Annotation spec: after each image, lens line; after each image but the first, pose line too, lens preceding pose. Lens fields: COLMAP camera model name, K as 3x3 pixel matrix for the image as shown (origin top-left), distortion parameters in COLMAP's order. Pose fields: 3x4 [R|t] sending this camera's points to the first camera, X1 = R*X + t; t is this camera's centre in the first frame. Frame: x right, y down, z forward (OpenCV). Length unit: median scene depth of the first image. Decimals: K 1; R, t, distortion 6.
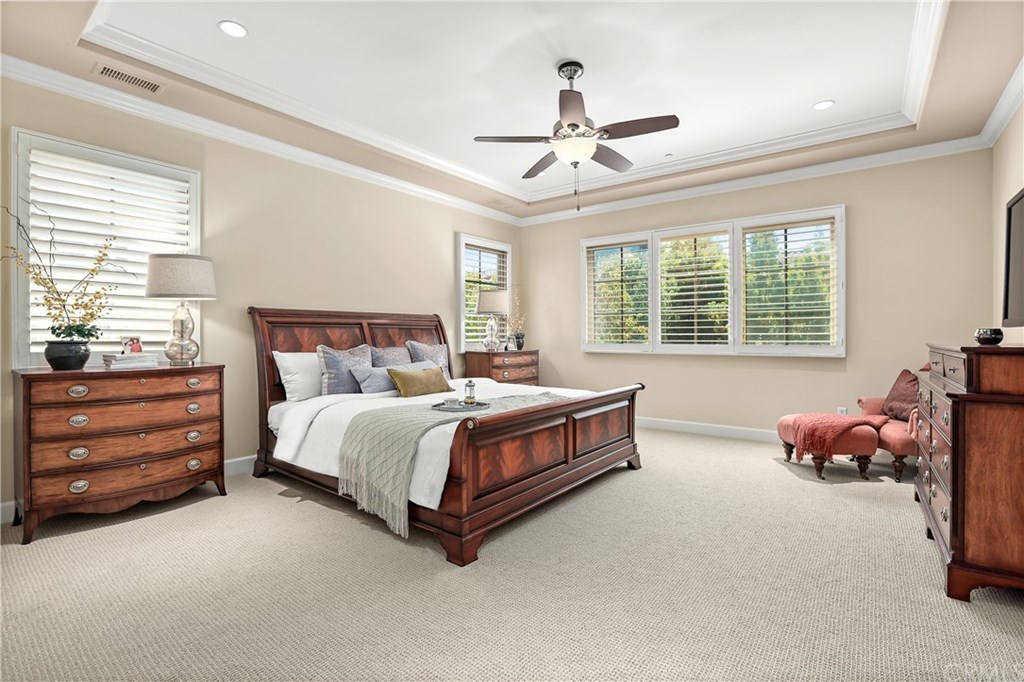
lens RADIAL K [[468.6, 0, 513.4], [0, 468.6, 340.1], [0, 0, 1]] dist [-0.018409, 0.000301]
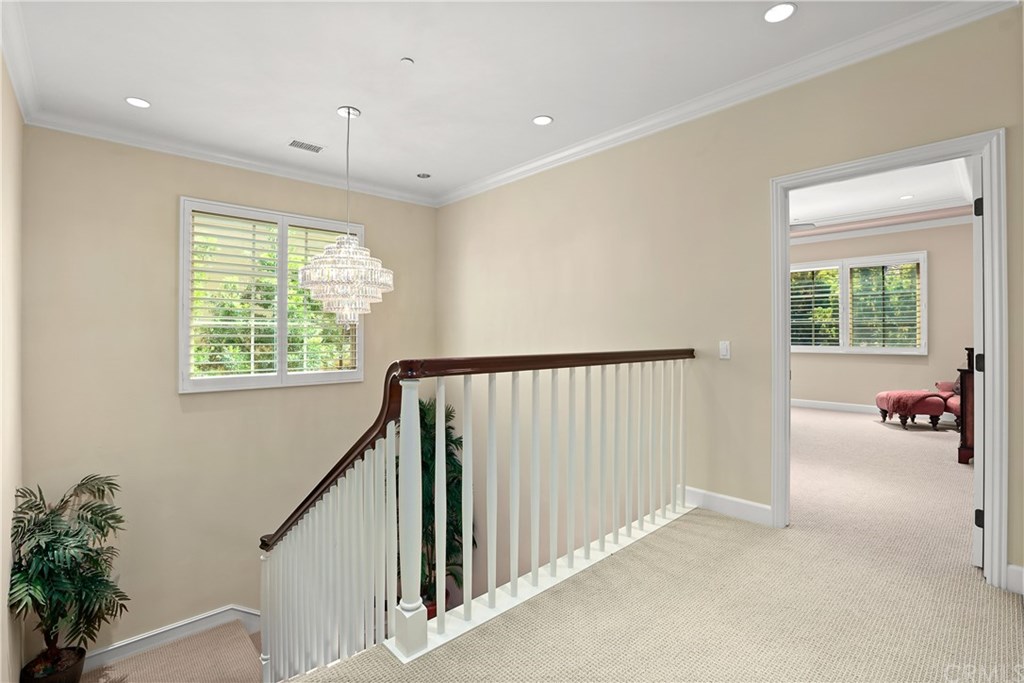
lens RADIAL K [[468.6, 0, 509.5], [0, 468.6, 338.6], [0, 0, 1]] dist [-0.018409, 0.000301]
pose [[0.985512, -0.000141, -0.169607, -0.366700], [-0.000601, 0.999990, -0.004319, -0.007754], [0.169606, 0.004358, 0.985502, -0.715108]]
